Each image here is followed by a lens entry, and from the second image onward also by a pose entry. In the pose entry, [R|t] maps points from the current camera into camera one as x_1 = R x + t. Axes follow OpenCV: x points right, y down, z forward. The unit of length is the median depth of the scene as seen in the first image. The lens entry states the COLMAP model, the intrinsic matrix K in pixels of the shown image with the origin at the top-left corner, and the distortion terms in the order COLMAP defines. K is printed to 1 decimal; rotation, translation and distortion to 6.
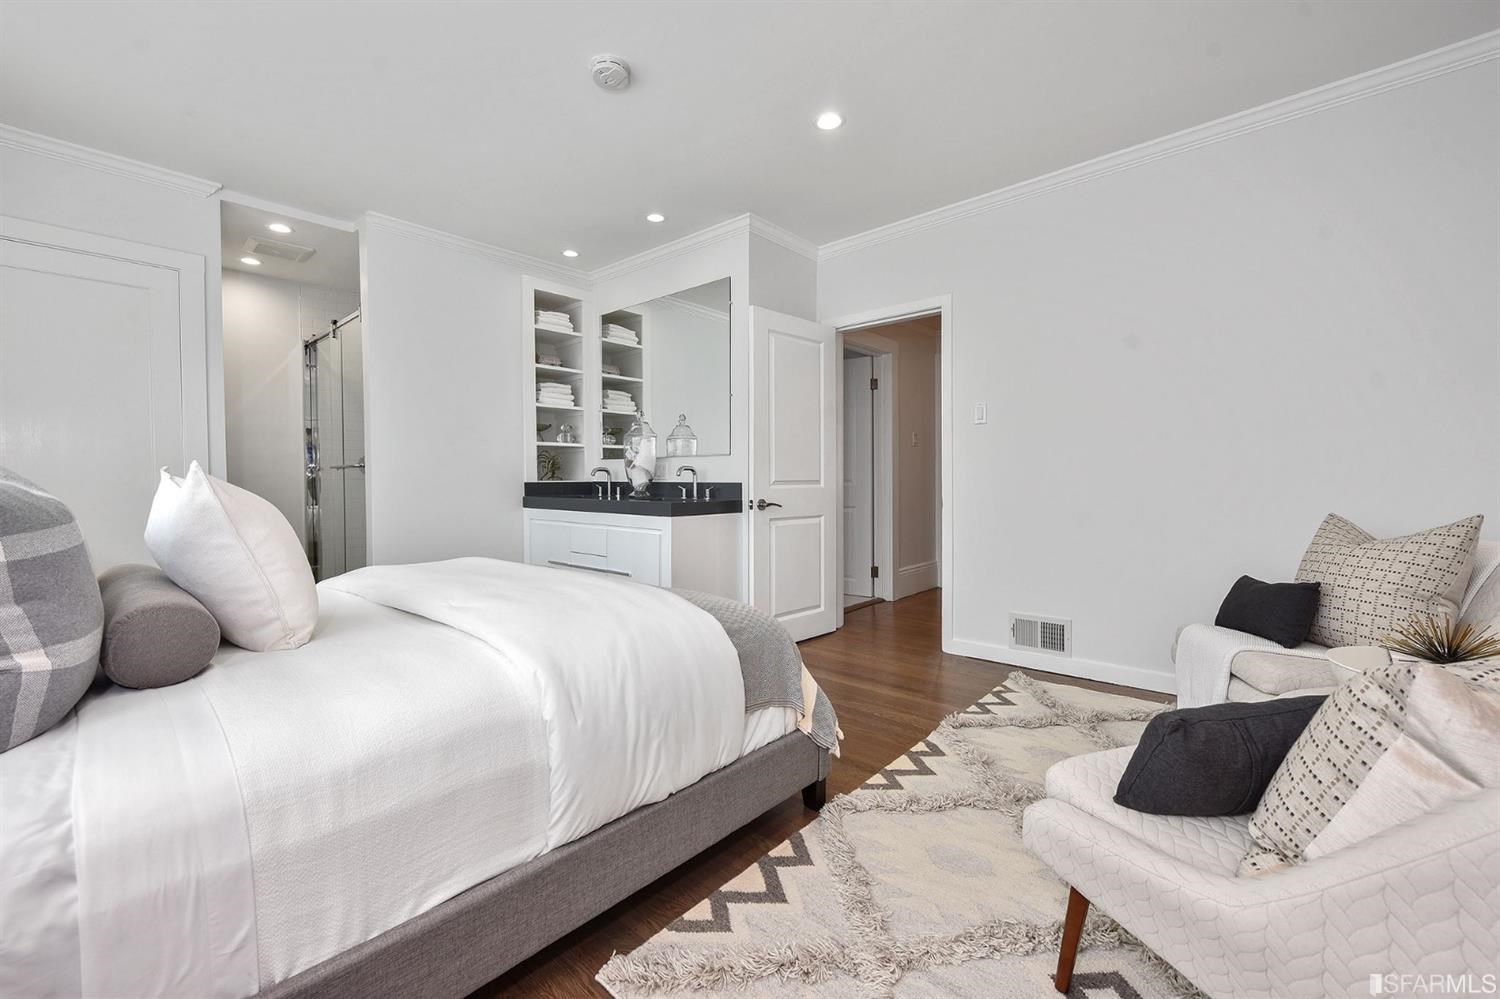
lens RADIAL K [[605.4, 0, 785.9], [0, 605.4, 473.6], [0, 0, 1]] dist [-0.000003, -0.000312]
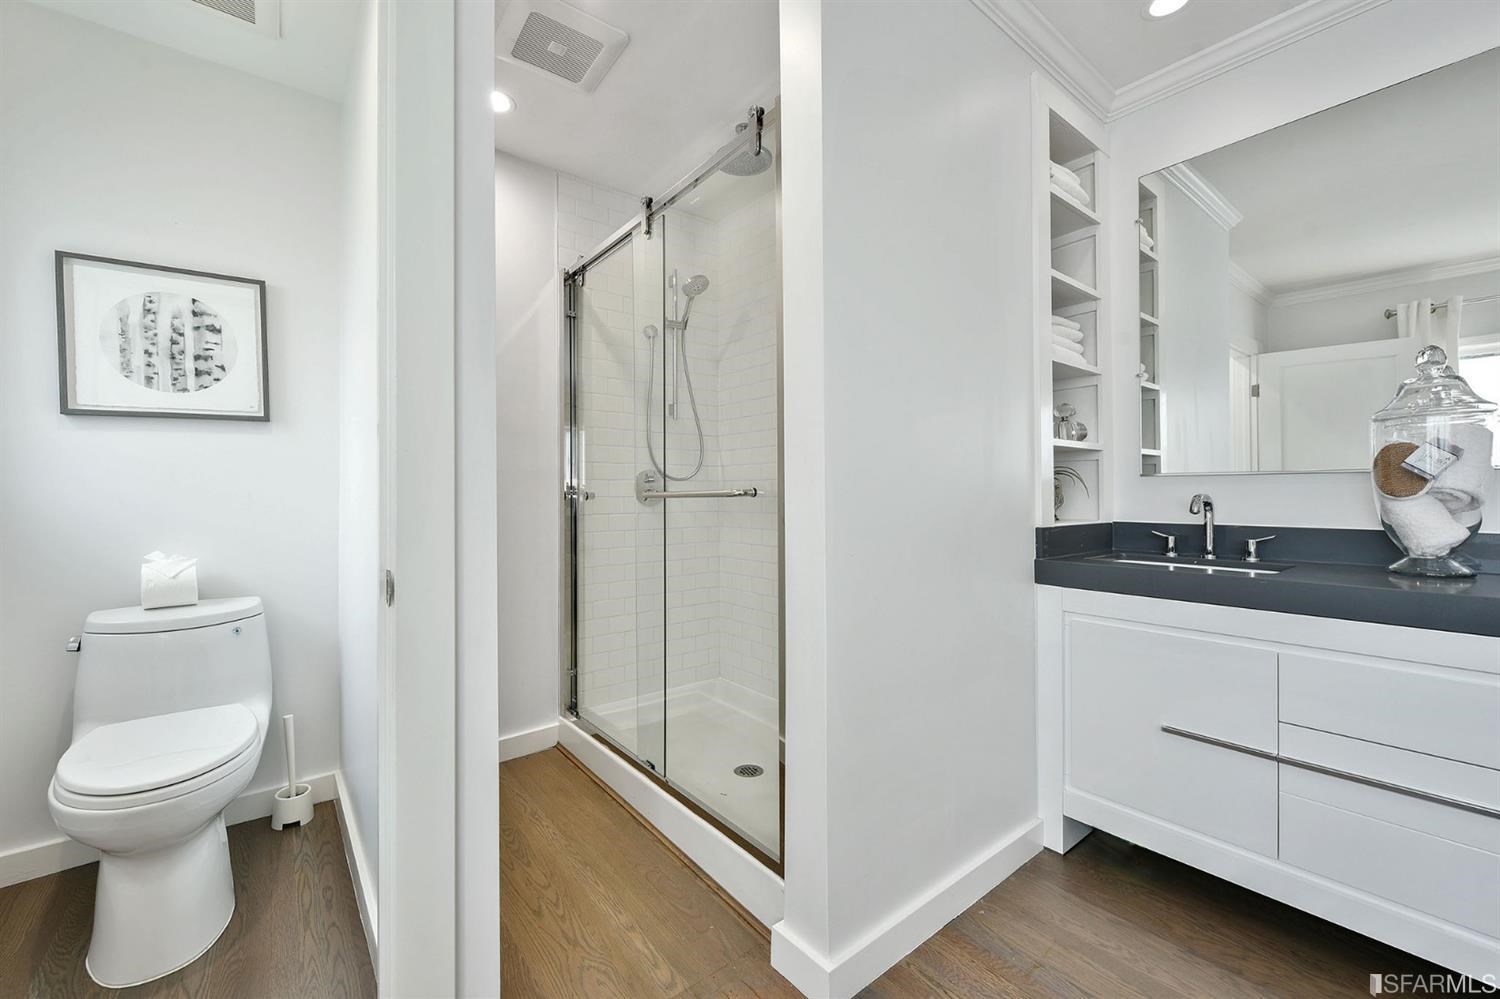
lens RADIAL K [[605.4, 0, 746.4], [0, 605.4, 489.1], [0, 0, 1]] dist [-0.000003, -0.000312]
pose [[0.980786, 0.002163, -0.195076, -0.548905], [-0.006708, 0.999721, -0.022640, -0.002330], [0.194972, 0.023514, 0.980527, 0.511321]]
